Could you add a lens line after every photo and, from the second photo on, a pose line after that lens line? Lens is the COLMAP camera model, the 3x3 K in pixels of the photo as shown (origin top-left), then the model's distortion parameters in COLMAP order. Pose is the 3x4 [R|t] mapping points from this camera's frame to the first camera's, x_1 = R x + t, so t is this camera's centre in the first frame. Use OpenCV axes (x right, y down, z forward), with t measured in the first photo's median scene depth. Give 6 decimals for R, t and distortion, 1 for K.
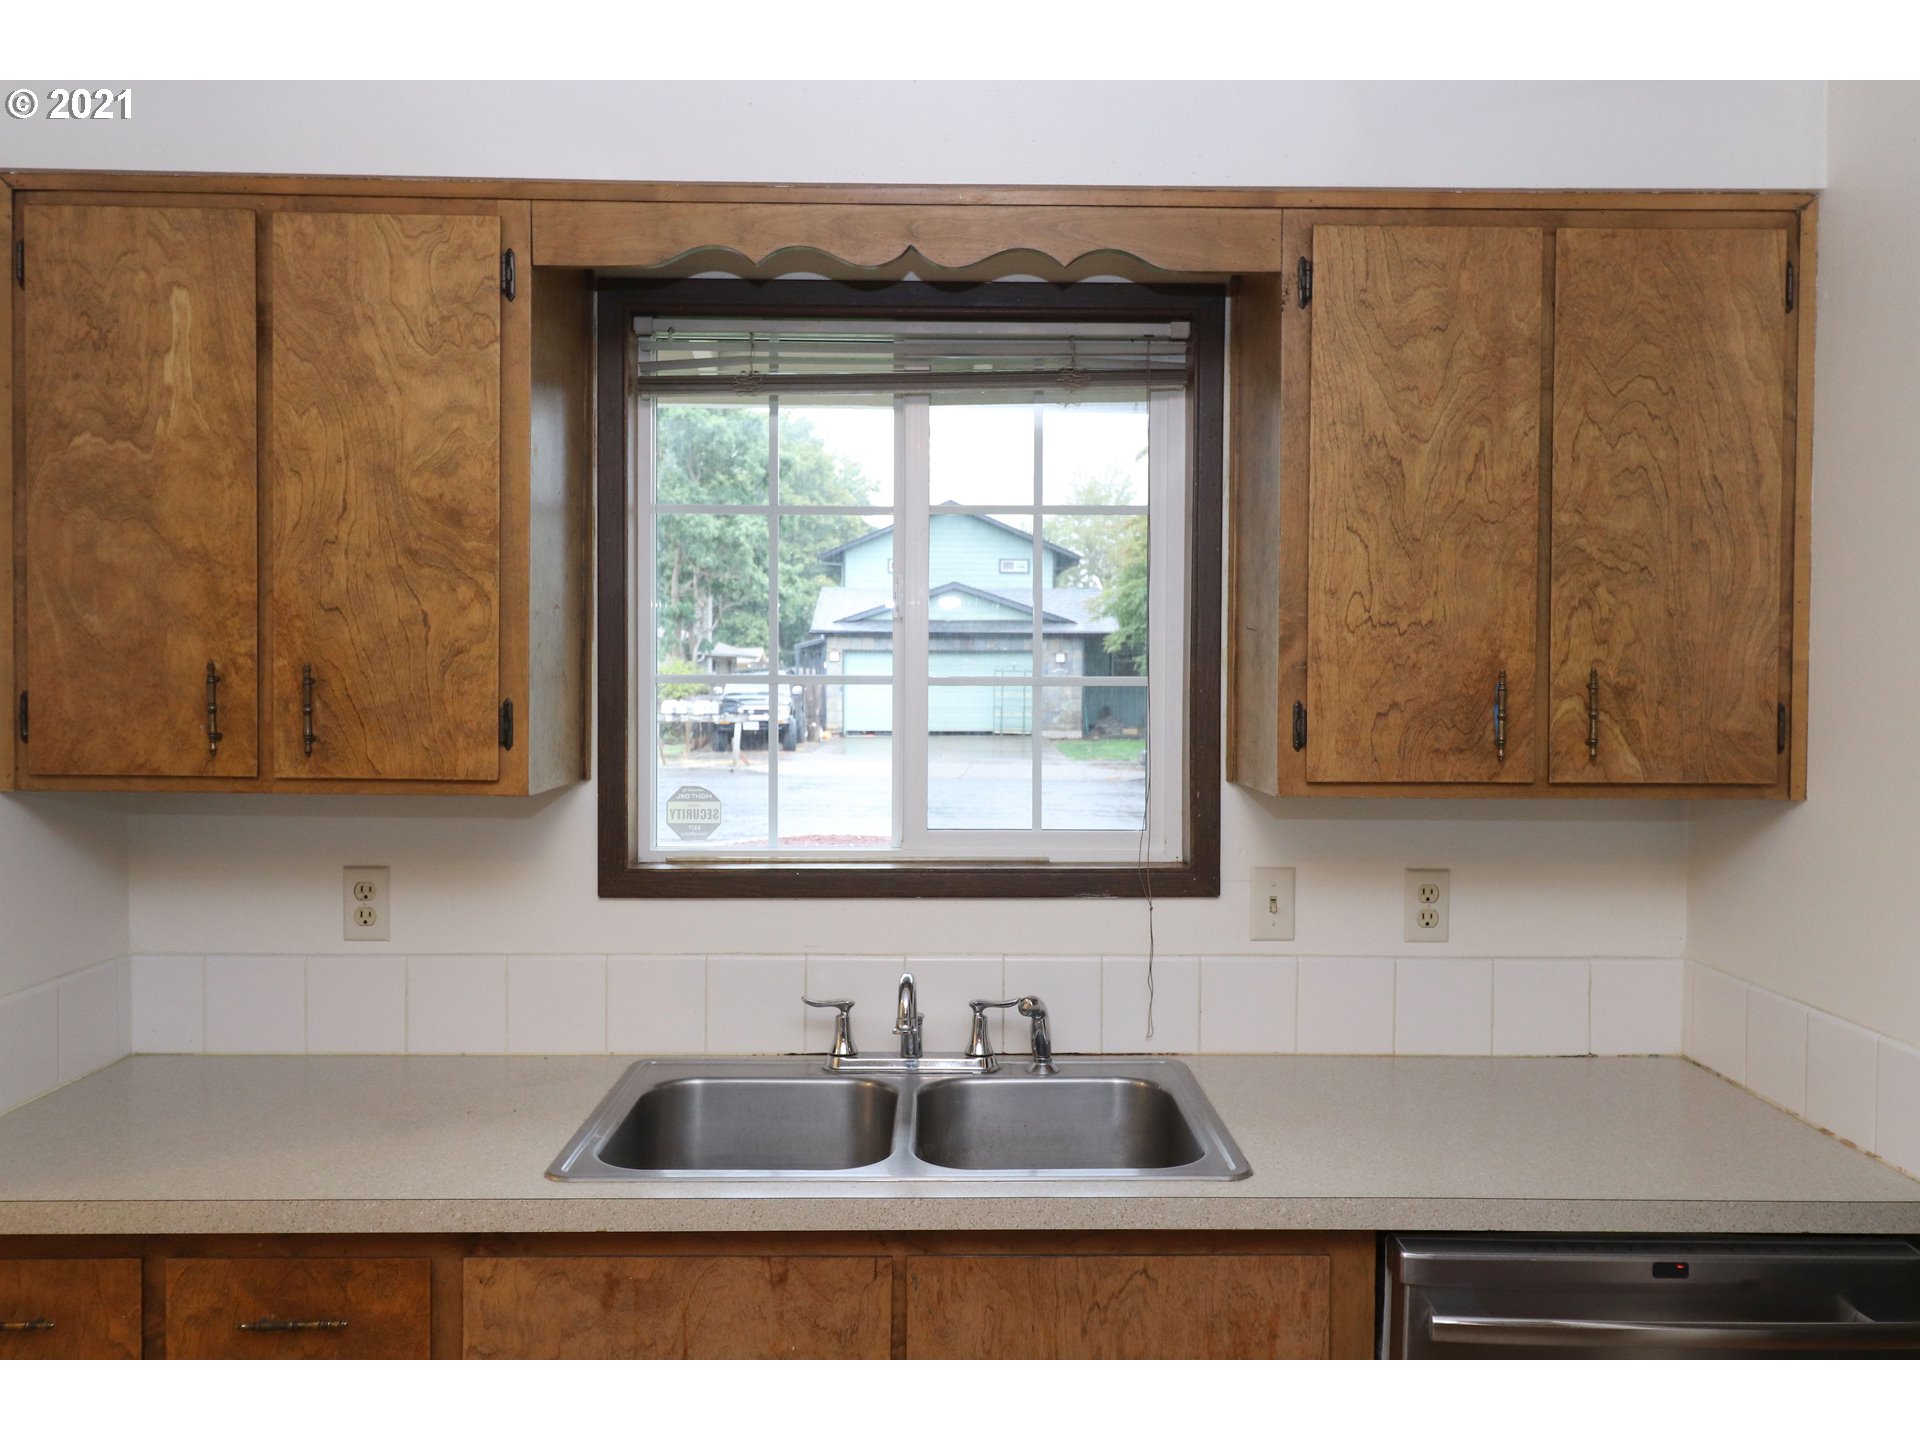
lens RADIAL K [[1475.5, 0, 960.0], [0, 1475.5, 720.0], [0, 0, 1]] dist [0.007536, 0.006662]
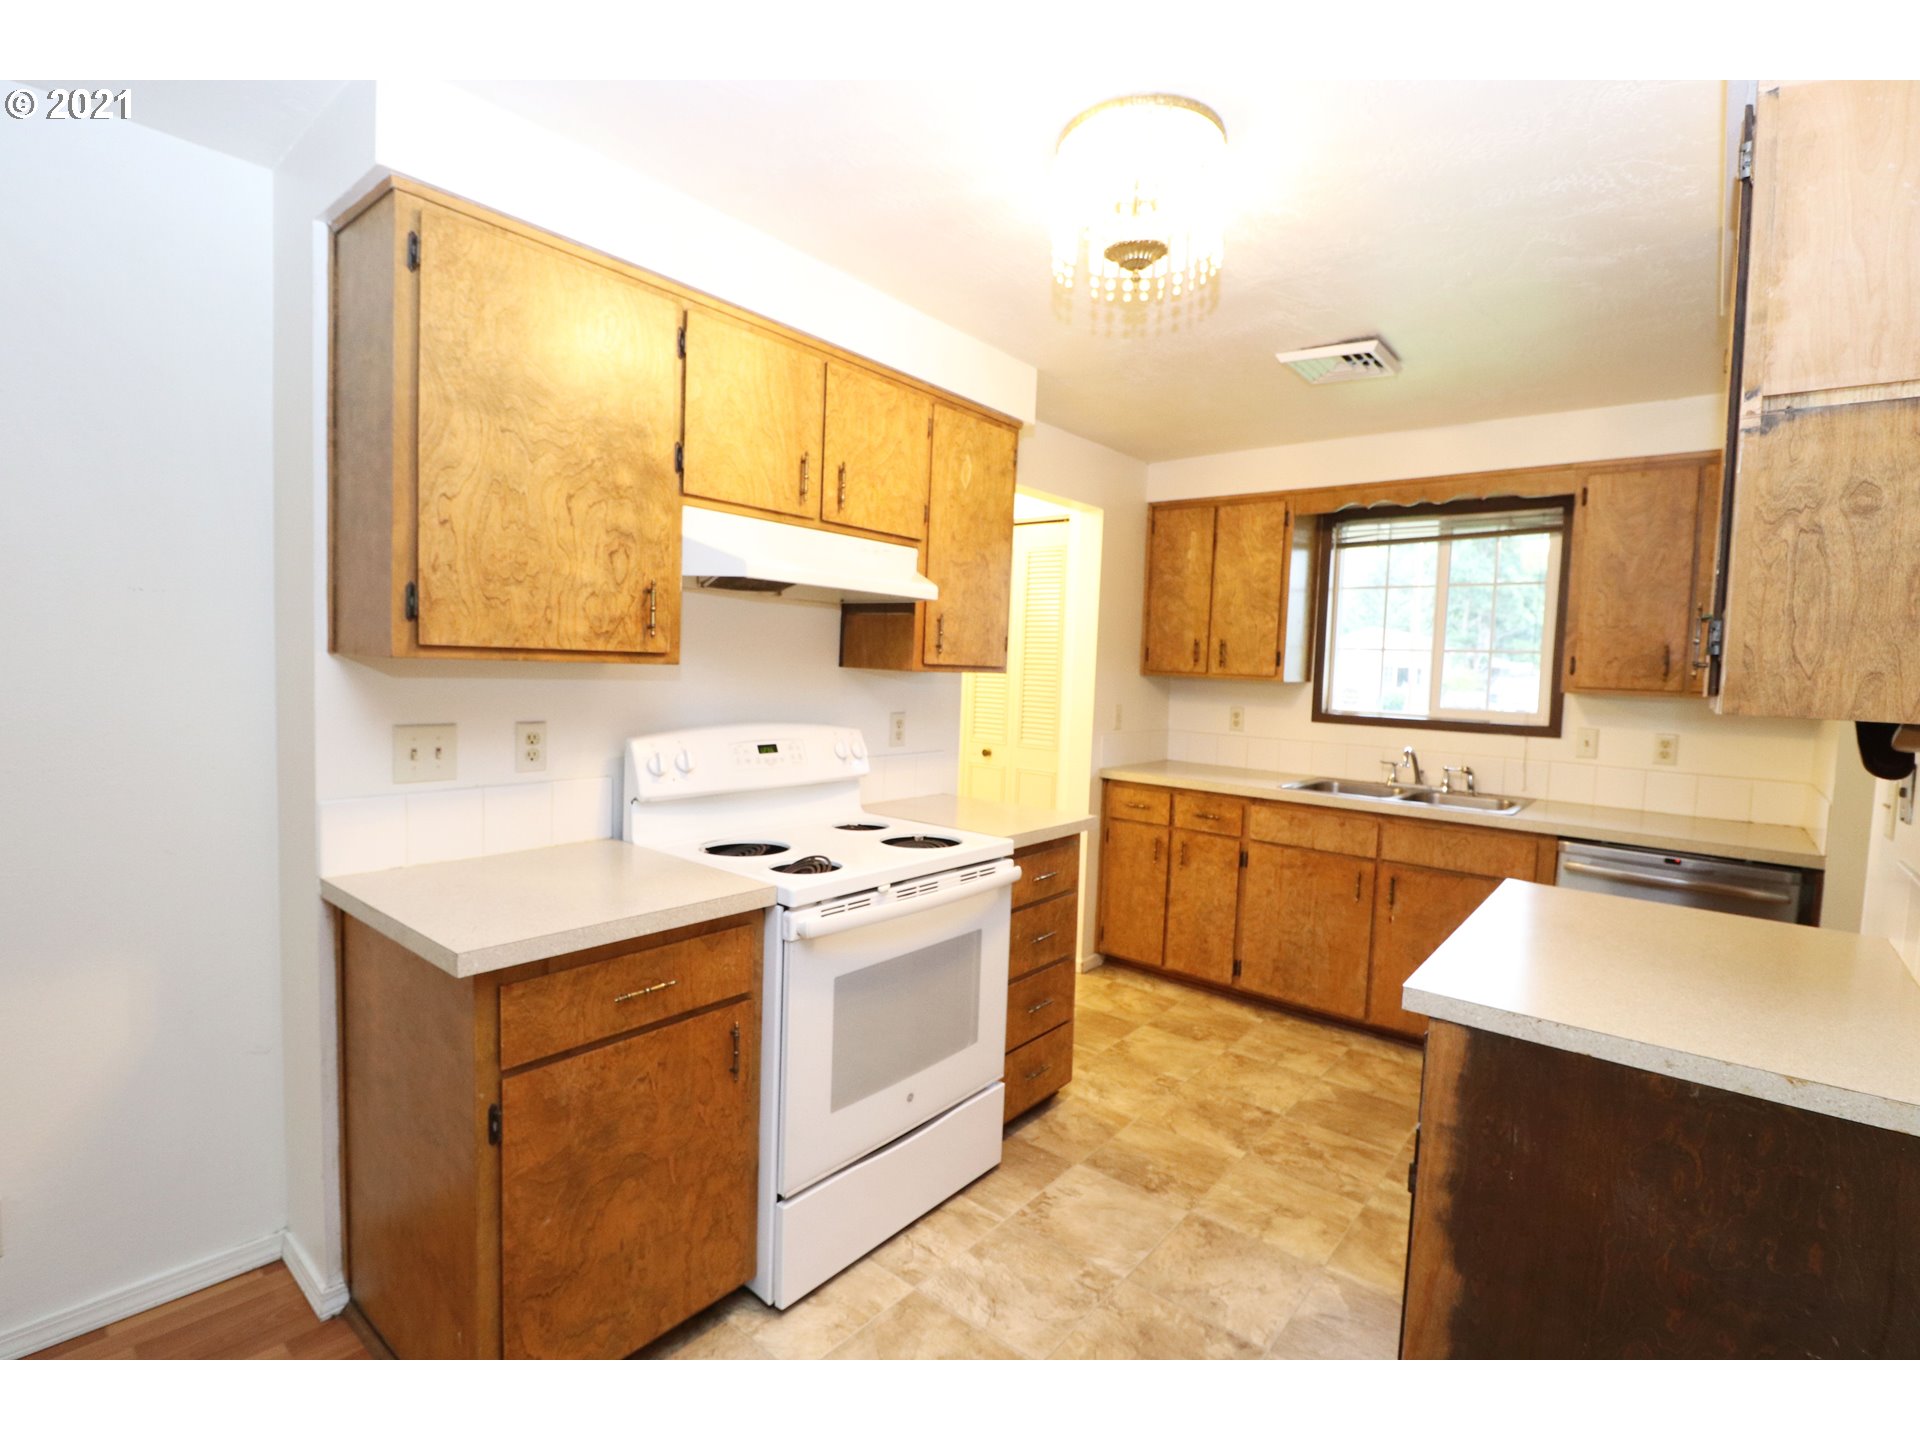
lens RADIAL K [[896.0, 0, 963.9], [0, 896.0, 705.0], [0, 0, 1]] dist [-0.026980, -0.001502]
pose [[0.749329, 0.051643, -0.660181, 0.461933], [-0.052027, 0.998464, 0.019052, 0.100483], [0.660151, 0.020071, 0.750864, -0.897657]]
